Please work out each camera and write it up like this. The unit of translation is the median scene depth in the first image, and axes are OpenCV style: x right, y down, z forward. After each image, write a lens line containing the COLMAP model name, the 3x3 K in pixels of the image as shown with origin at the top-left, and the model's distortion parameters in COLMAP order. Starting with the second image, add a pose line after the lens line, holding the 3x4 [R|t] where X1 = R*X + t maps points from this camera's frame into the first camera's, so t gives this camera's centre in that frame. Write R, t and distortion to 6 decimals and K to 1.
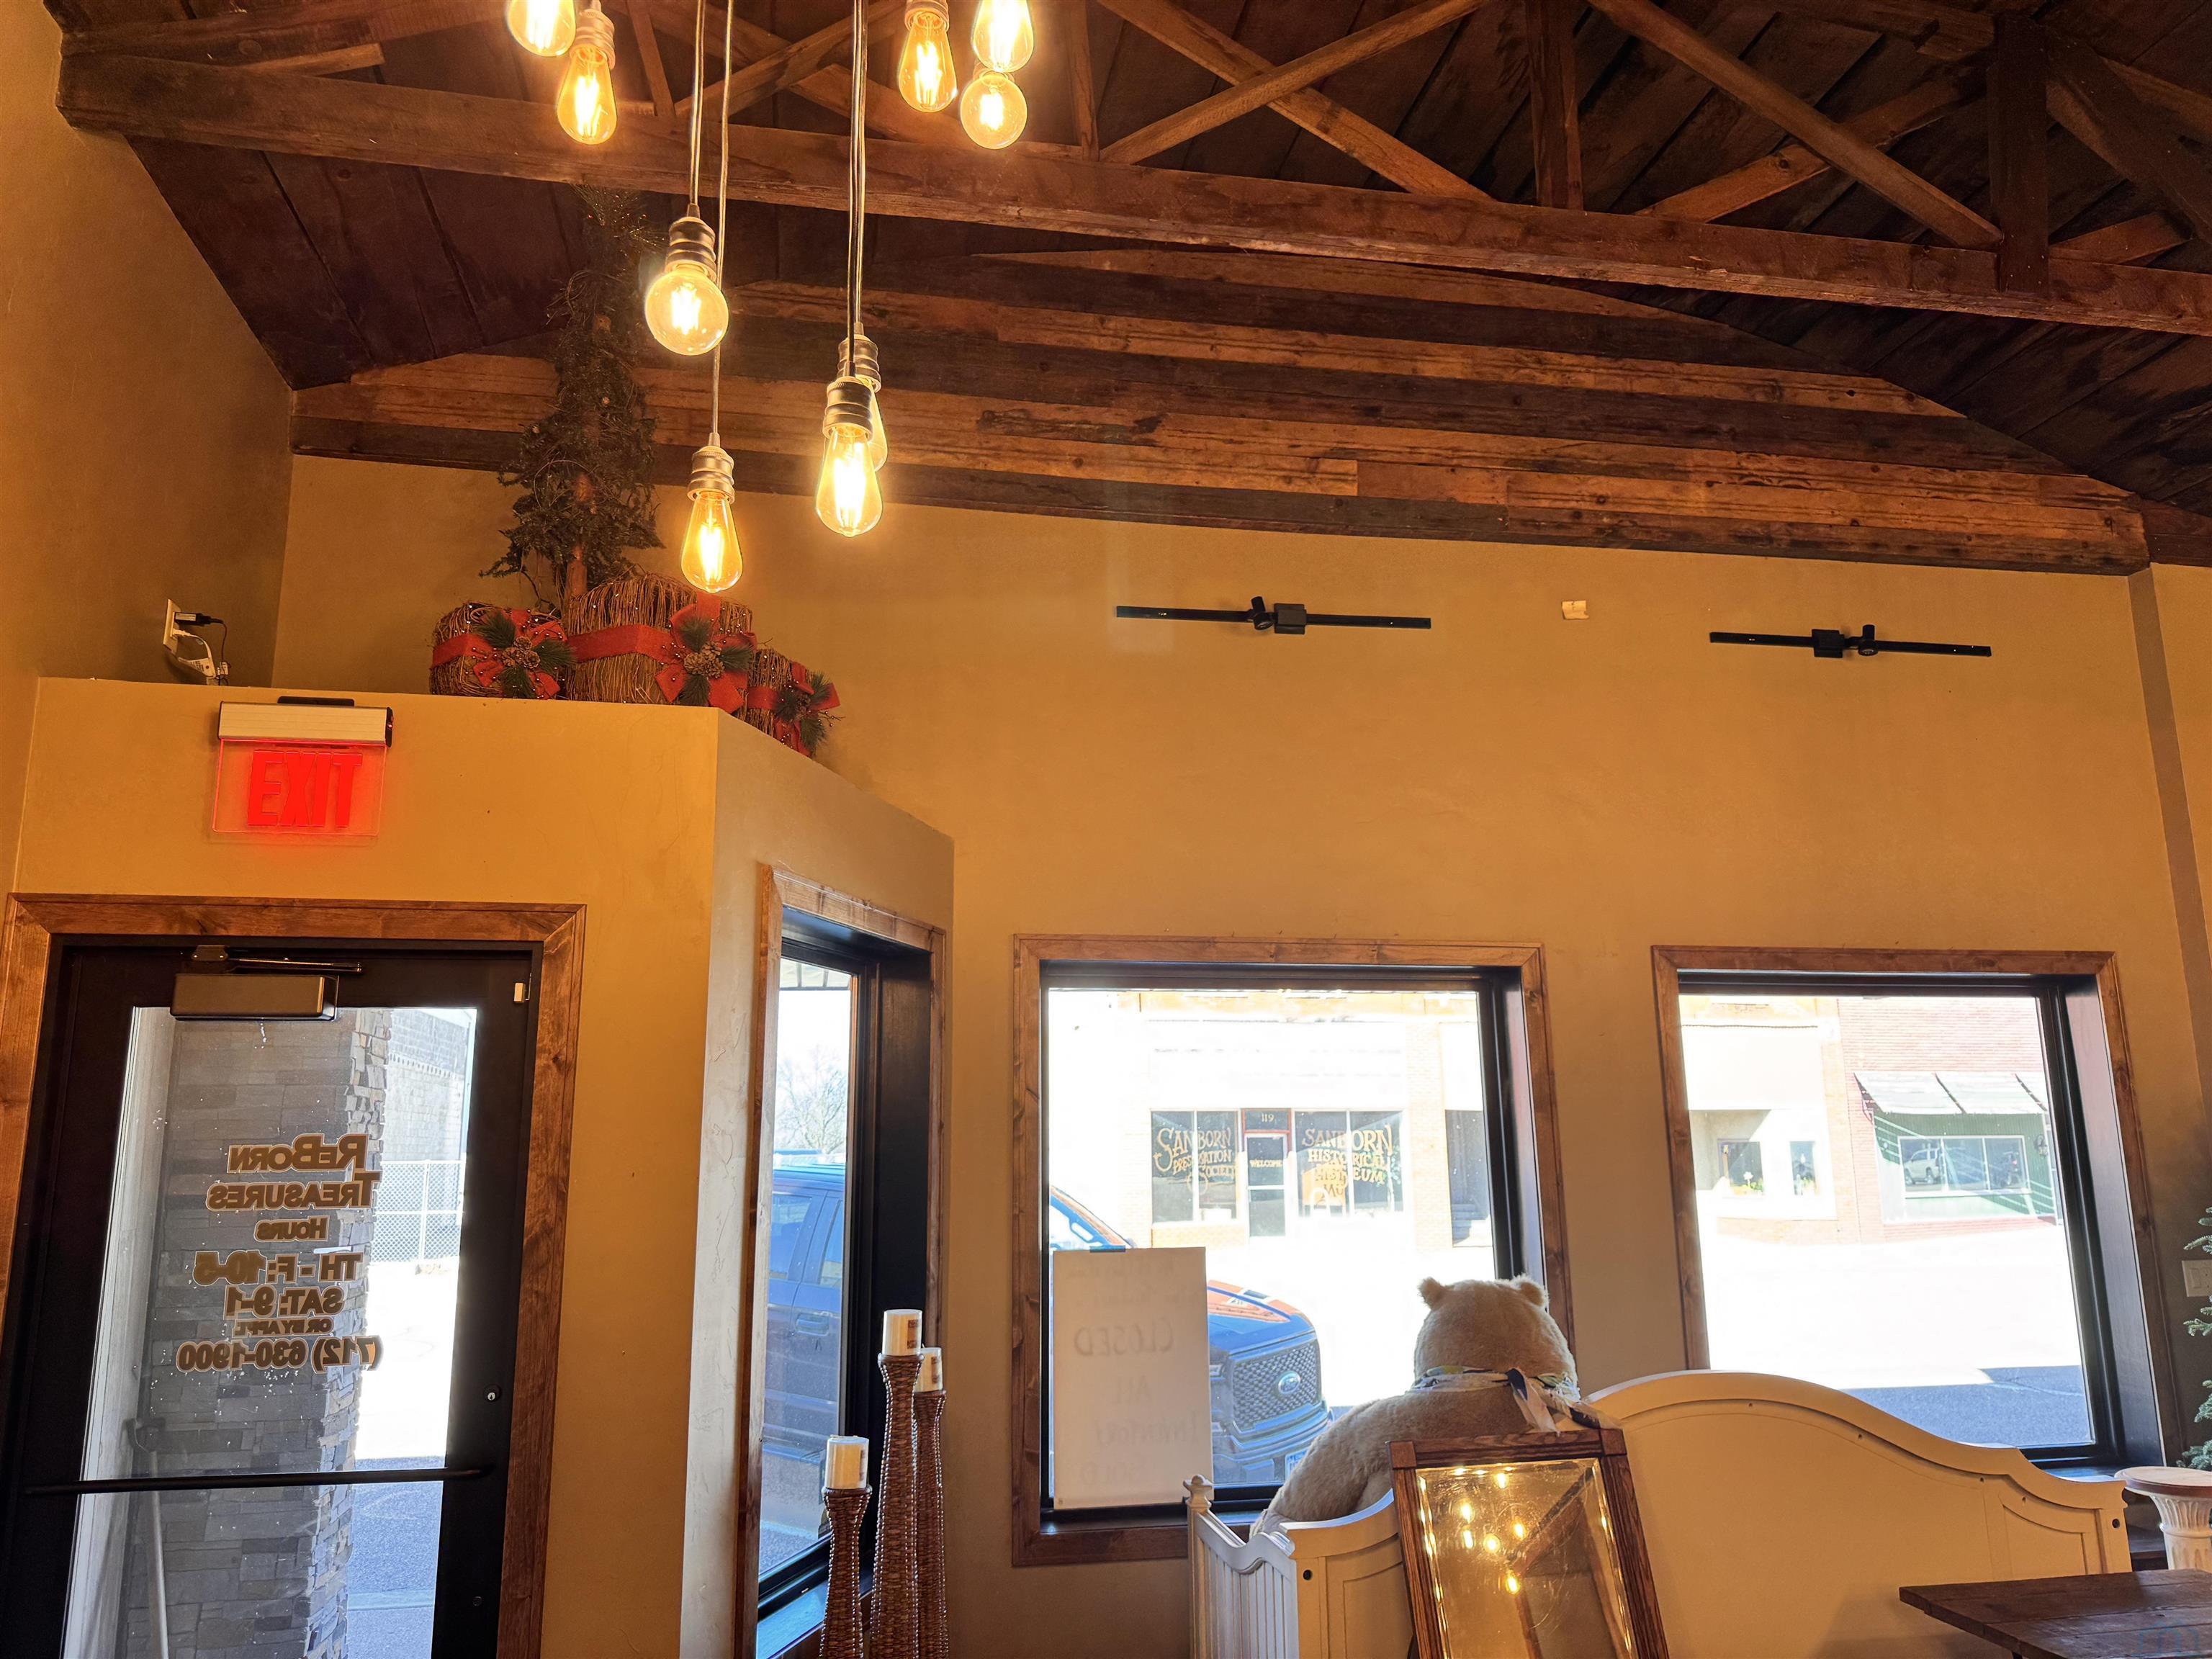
lens RADIAL K [[1558.7, 0, 1109.3], [0, 1558.7, 825.5], [0, 0, 1]] dist [0.030513, -0.039127]
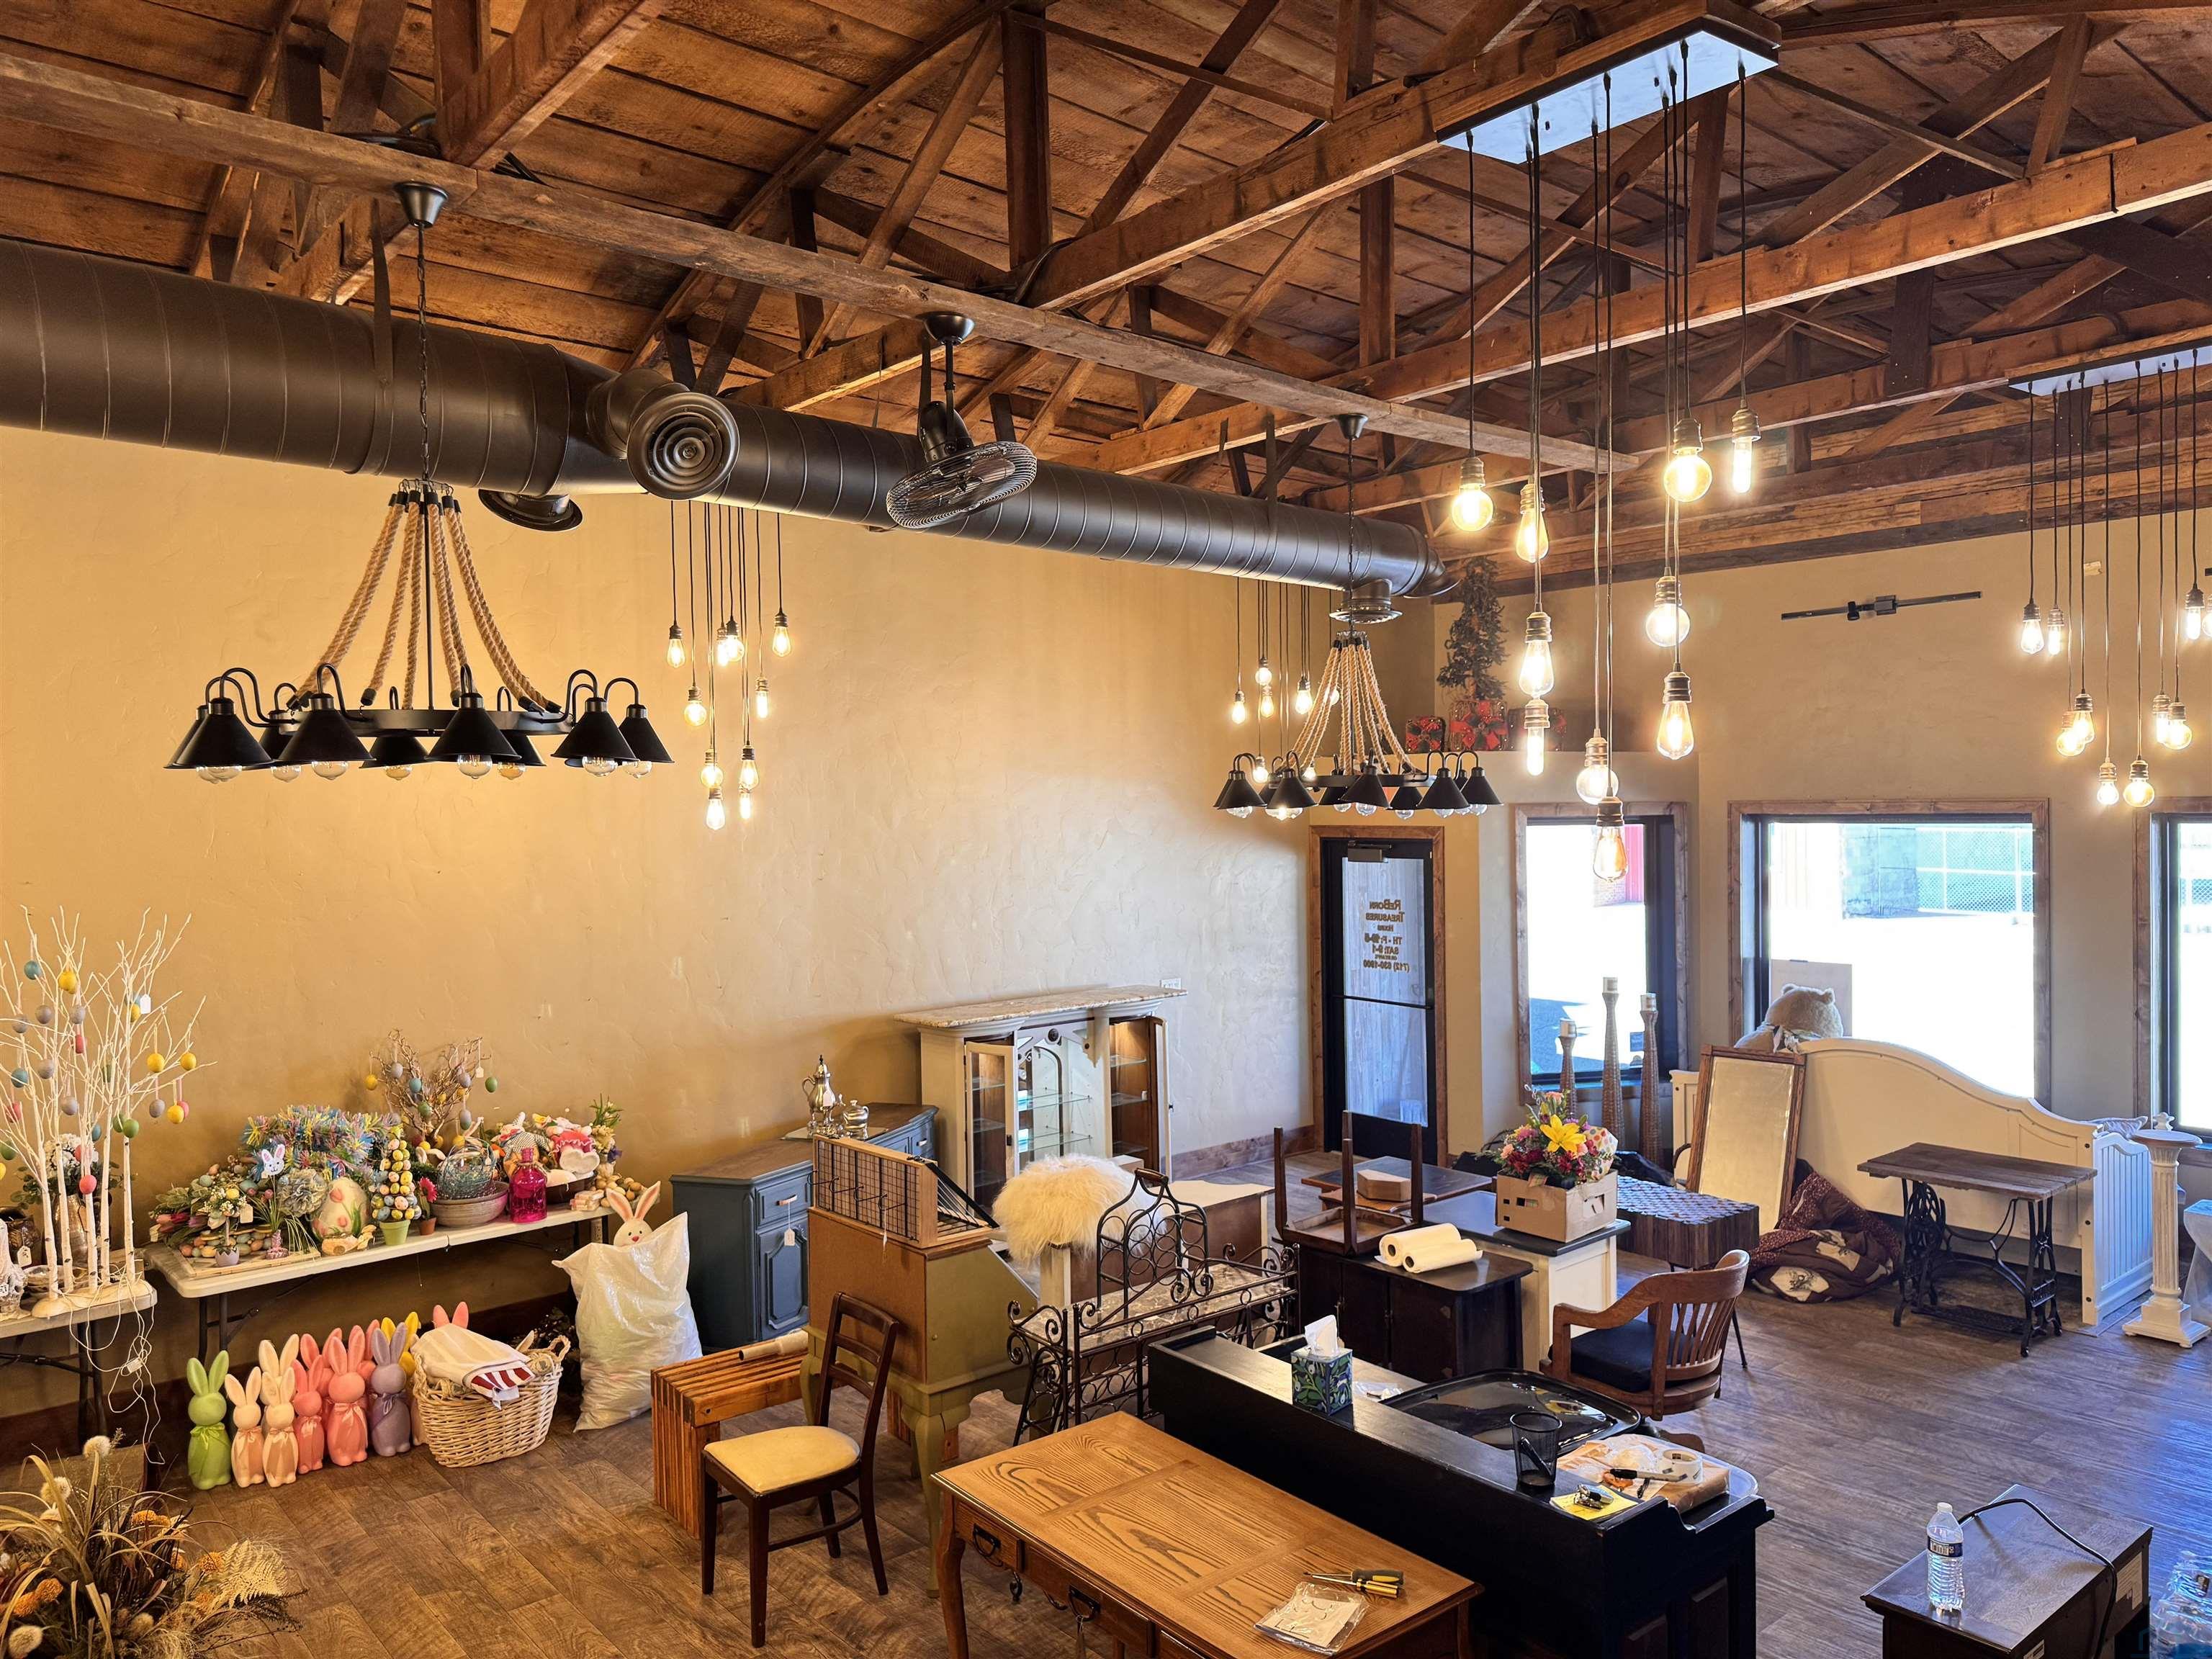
lens RADIAL K [[1558.7, 0, 1100.7], [0, 1558.7, 832.7], [0, 0, 1]] dist [0.030513, -0.039127]
pose [[0.490730, 0.025016, -0.870952, 1.178930], [0.185250, 0.973739, 0.132345, -0.275614], [0.851391, -0.226290, 0.473209, -0.568909]]
